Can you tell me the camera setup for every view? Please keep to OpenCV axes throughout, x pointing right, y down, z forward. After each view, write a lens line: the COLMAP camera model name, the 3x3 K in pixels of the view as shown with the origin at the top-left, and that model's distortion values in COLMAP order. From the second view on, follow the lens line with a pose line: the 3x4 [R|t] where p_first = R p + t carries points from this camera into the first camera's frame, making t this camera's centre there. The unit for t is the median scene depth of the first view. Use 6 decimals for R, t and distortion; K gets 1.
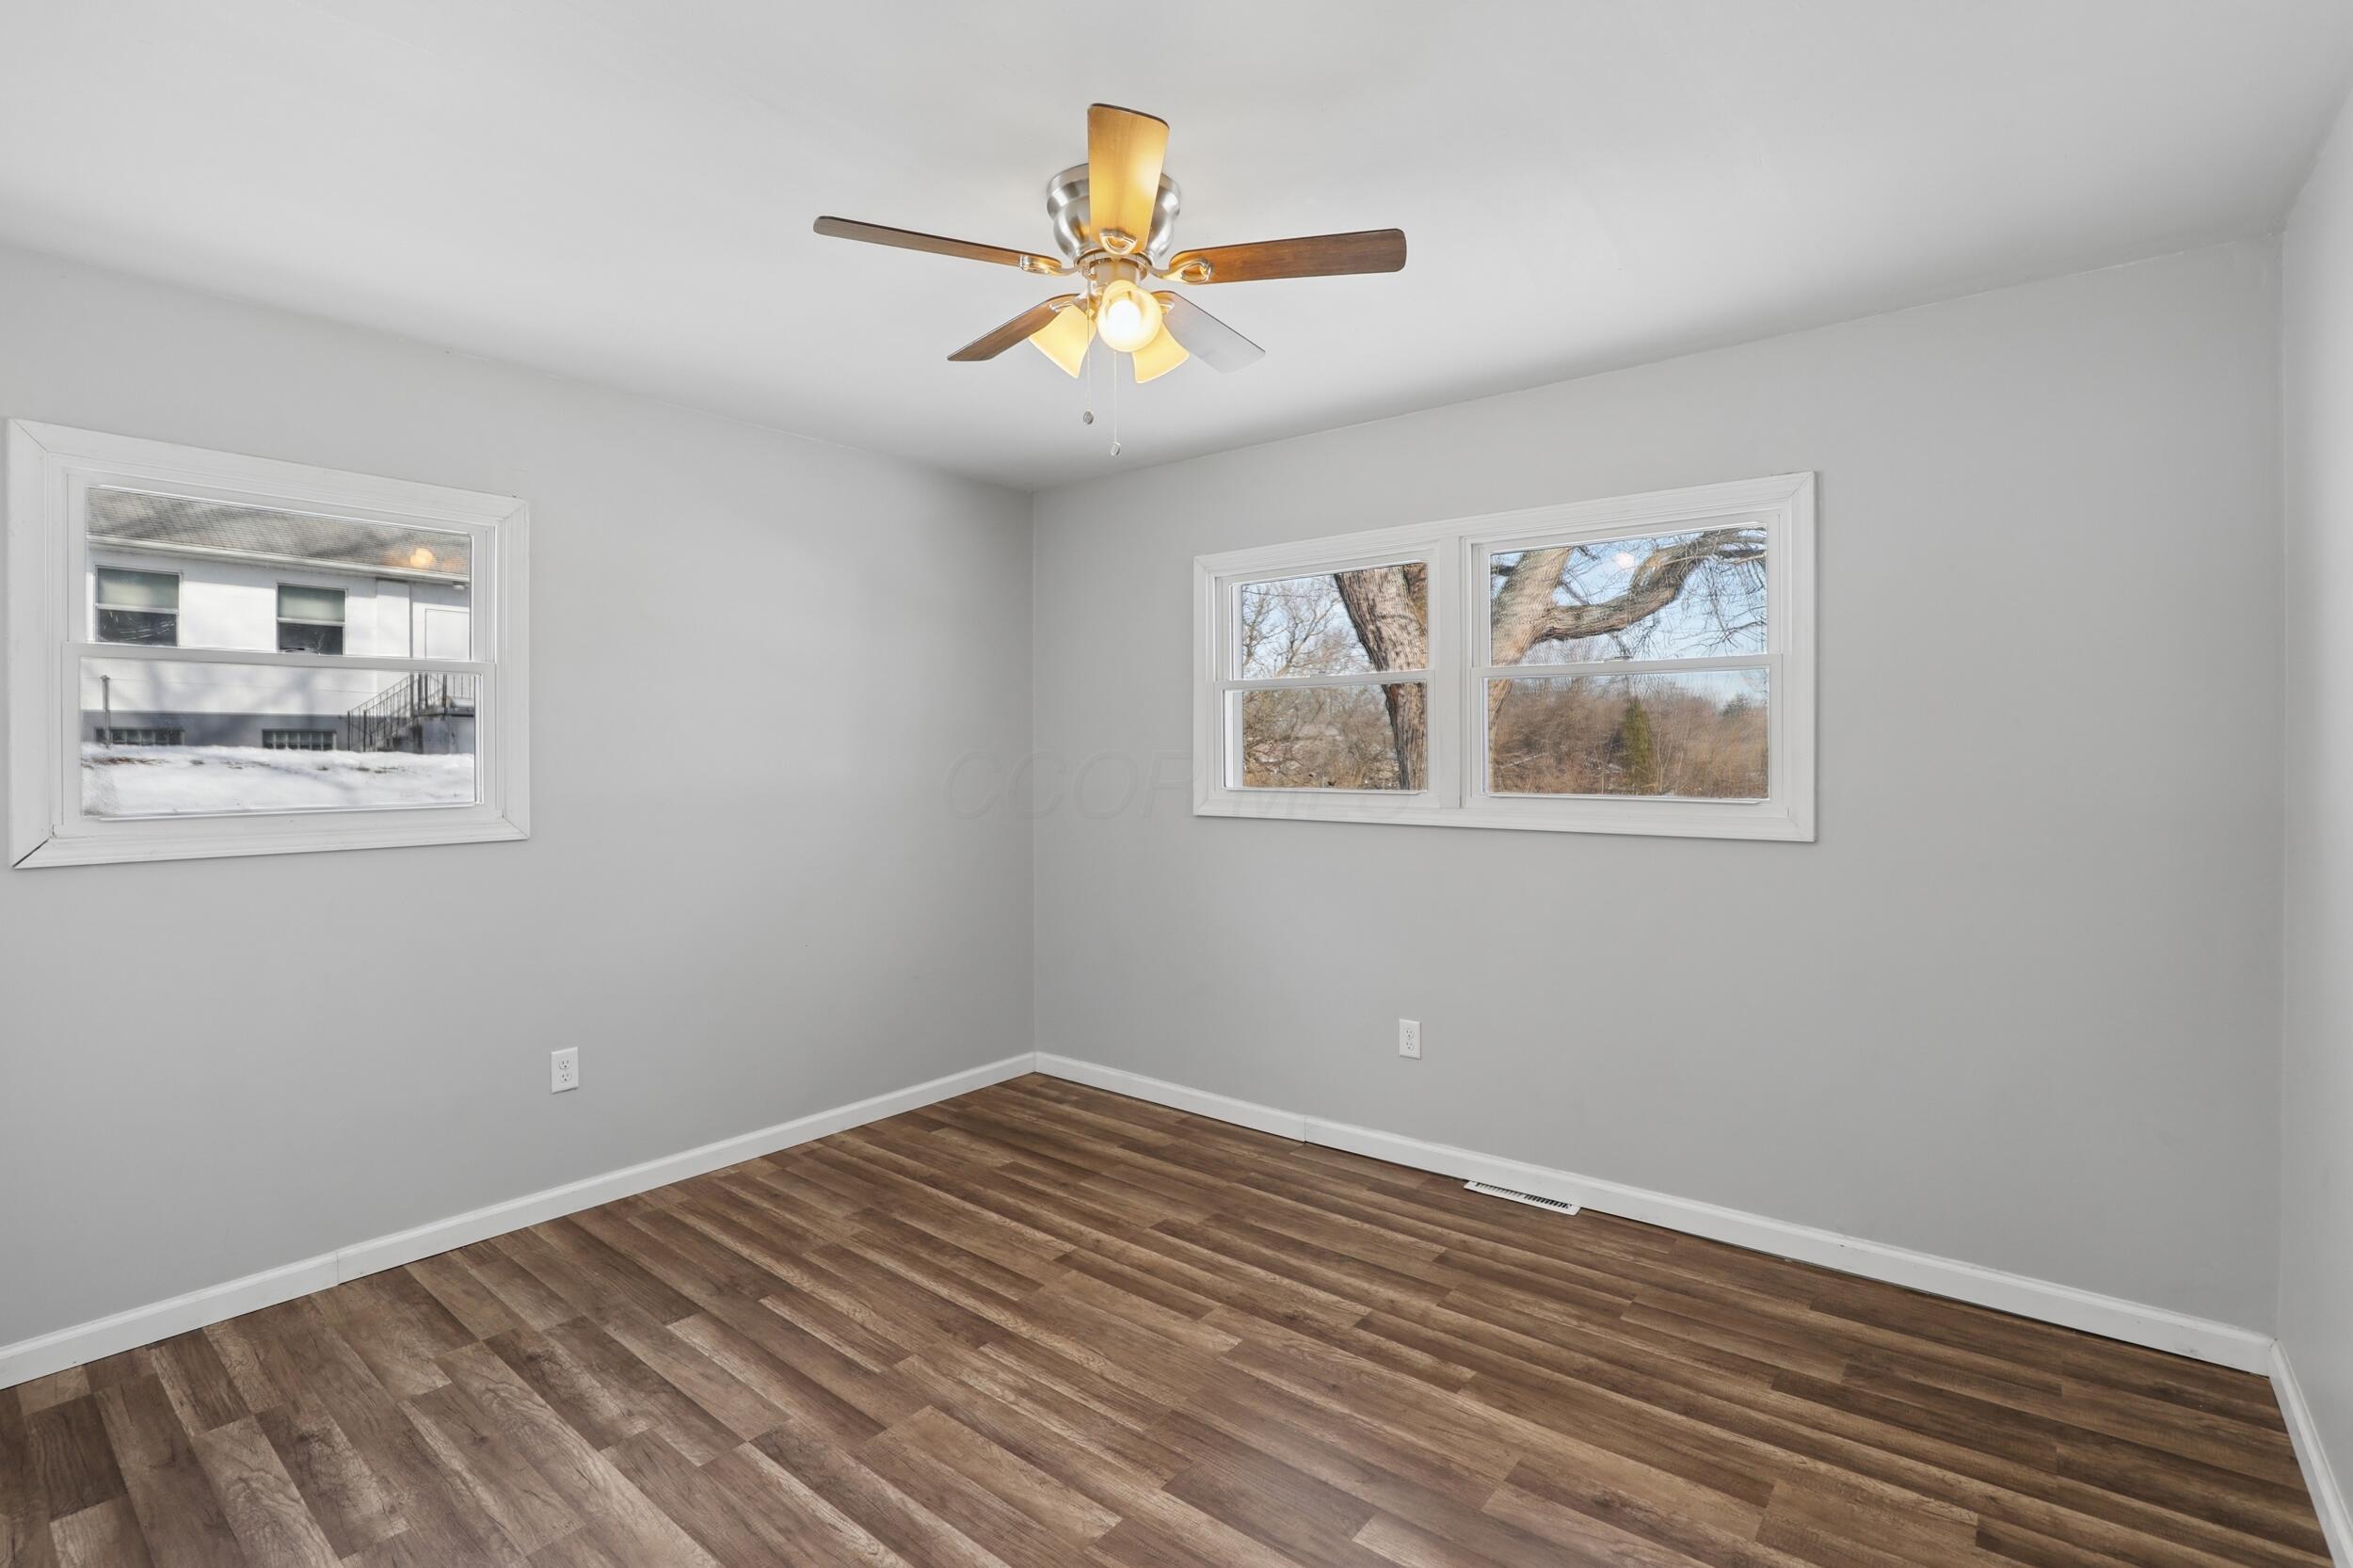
lens RADIAL K [[1092.0, 0, 1221.4], [0, 1092.0, 764.5], [0, 0, 1]] dist [-0.031198, 0.003861]
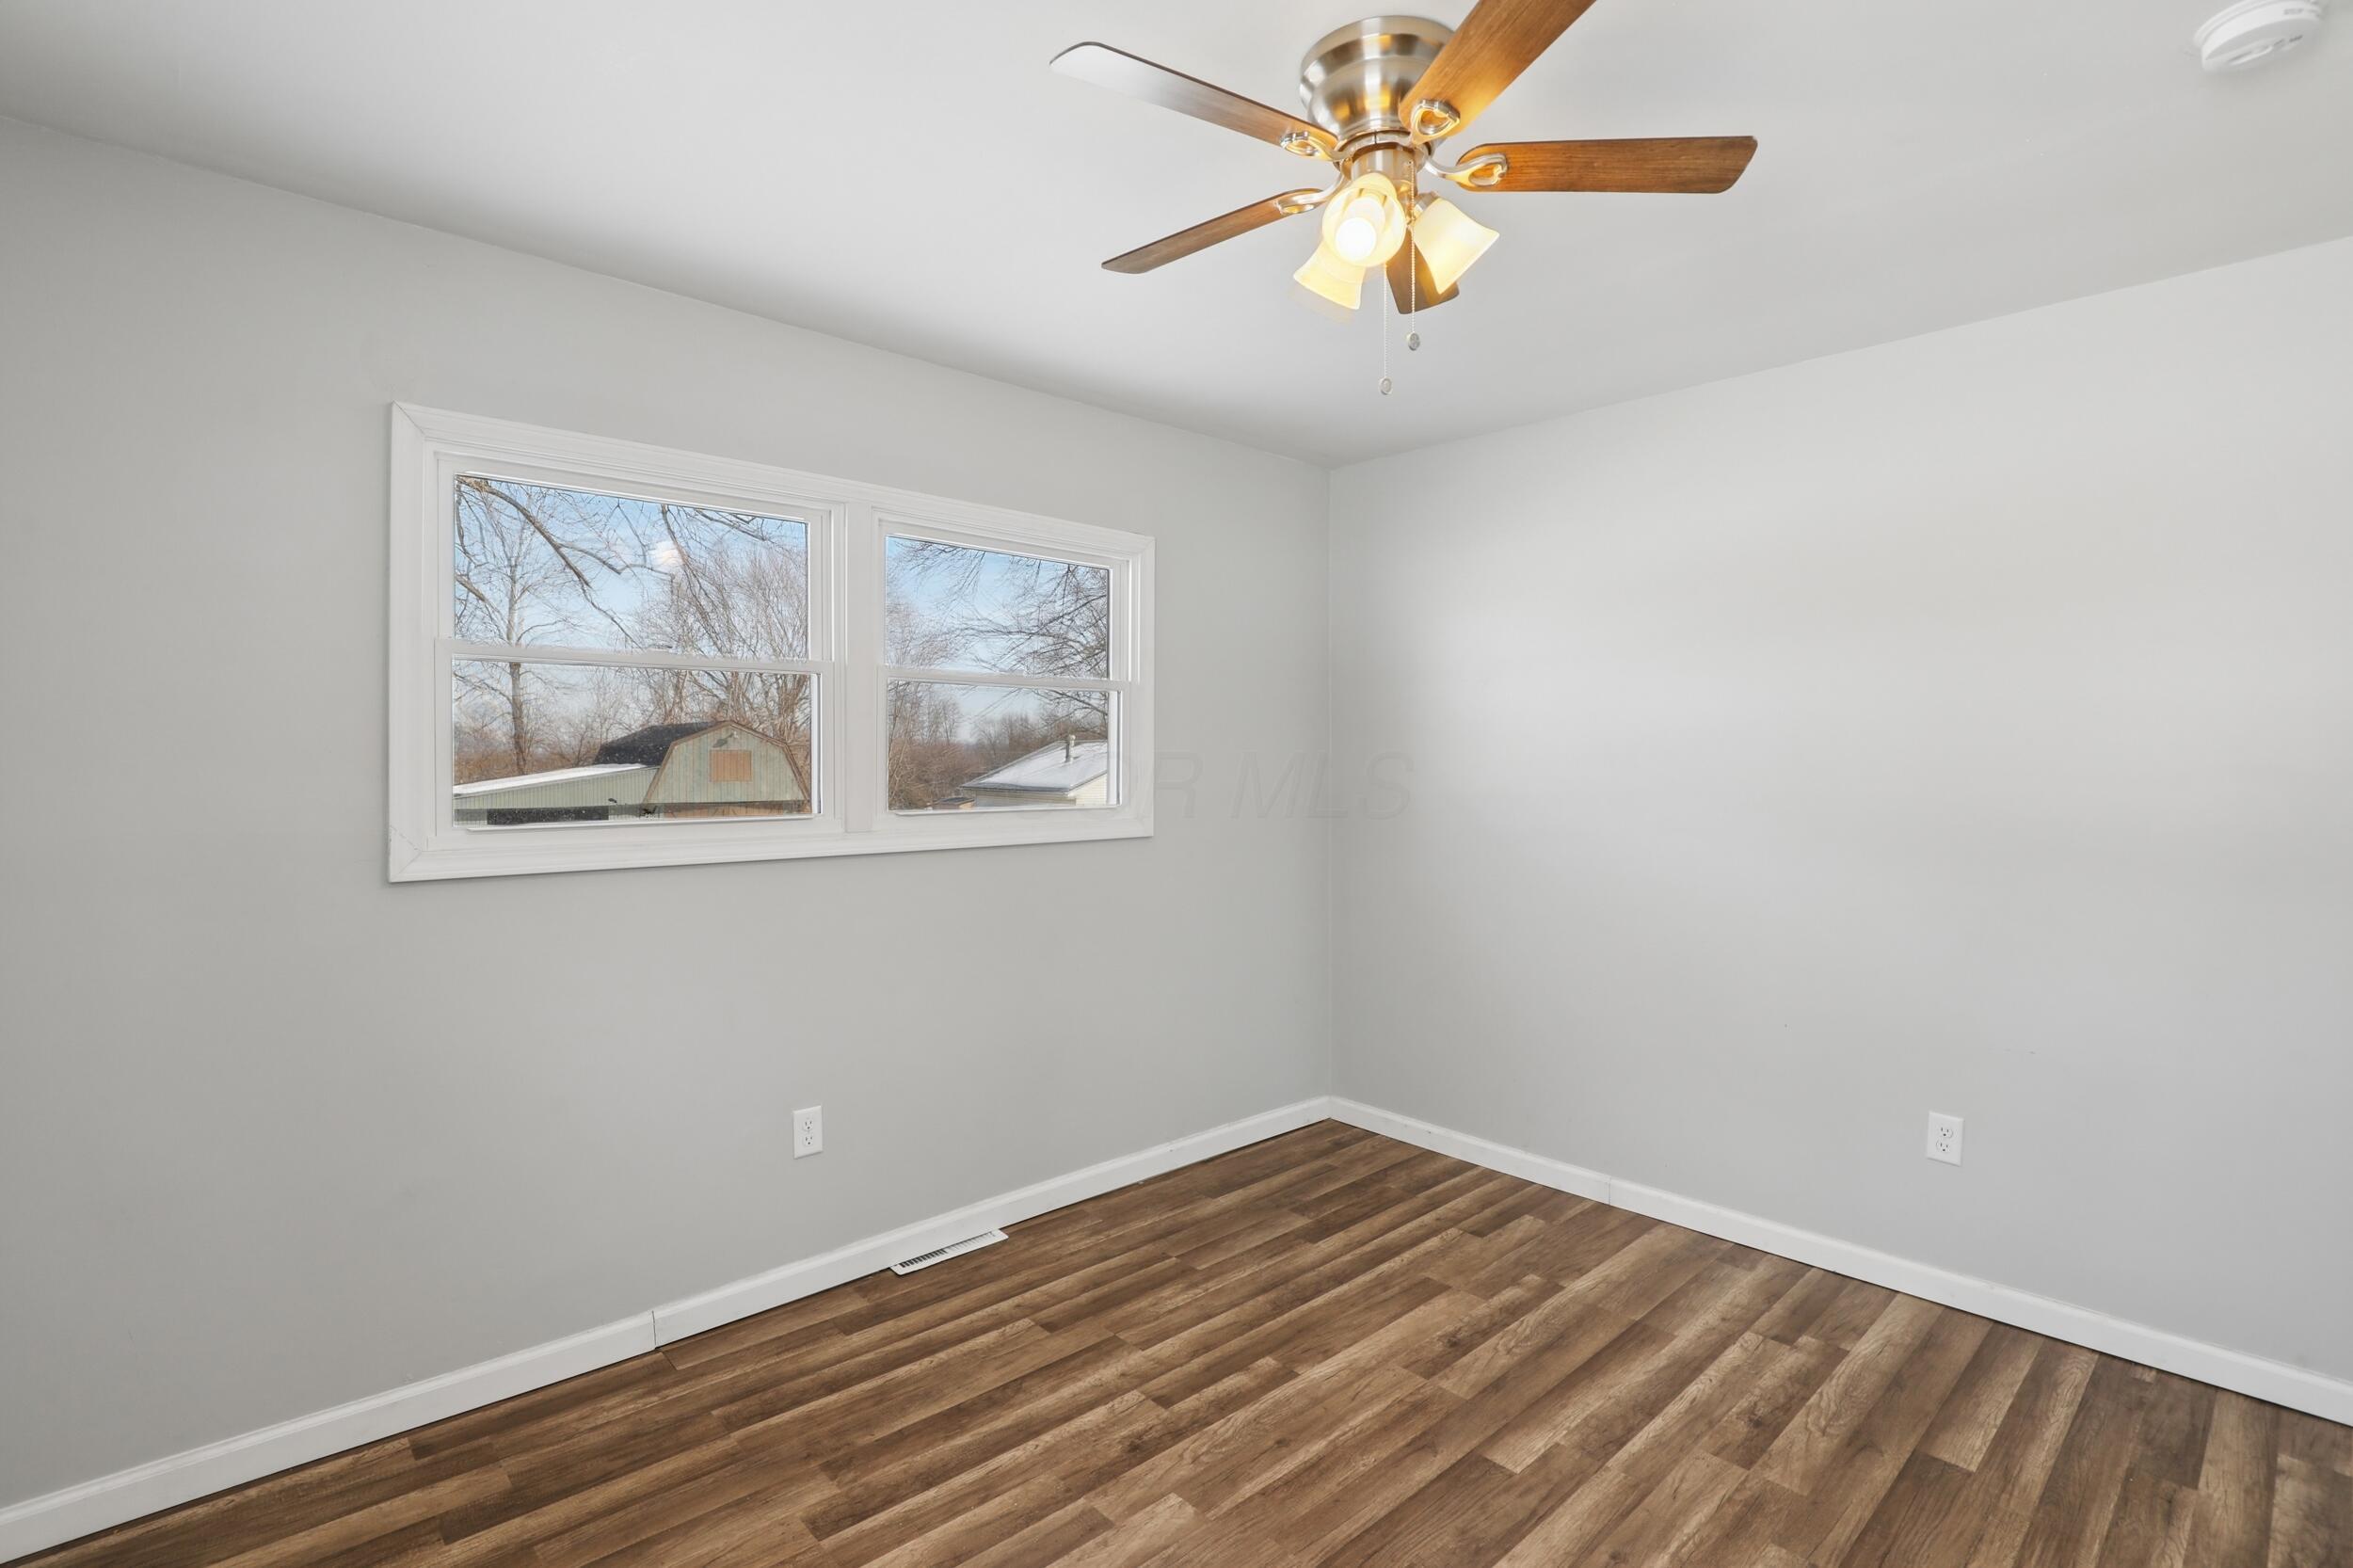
lens RADIAL K [[1092.0, 0, 1158.1], [0, 1092.0, 754.5], [0, 0, 1]] dist [-0.031198, 0.003861]
pose [[0.185198, 0.006068, 0.982682, -0.719218], [0.010998, 0.999906, -0.008247, -0.013818], [-0.982640, 0.012335, 0.185114, 0.789888]]
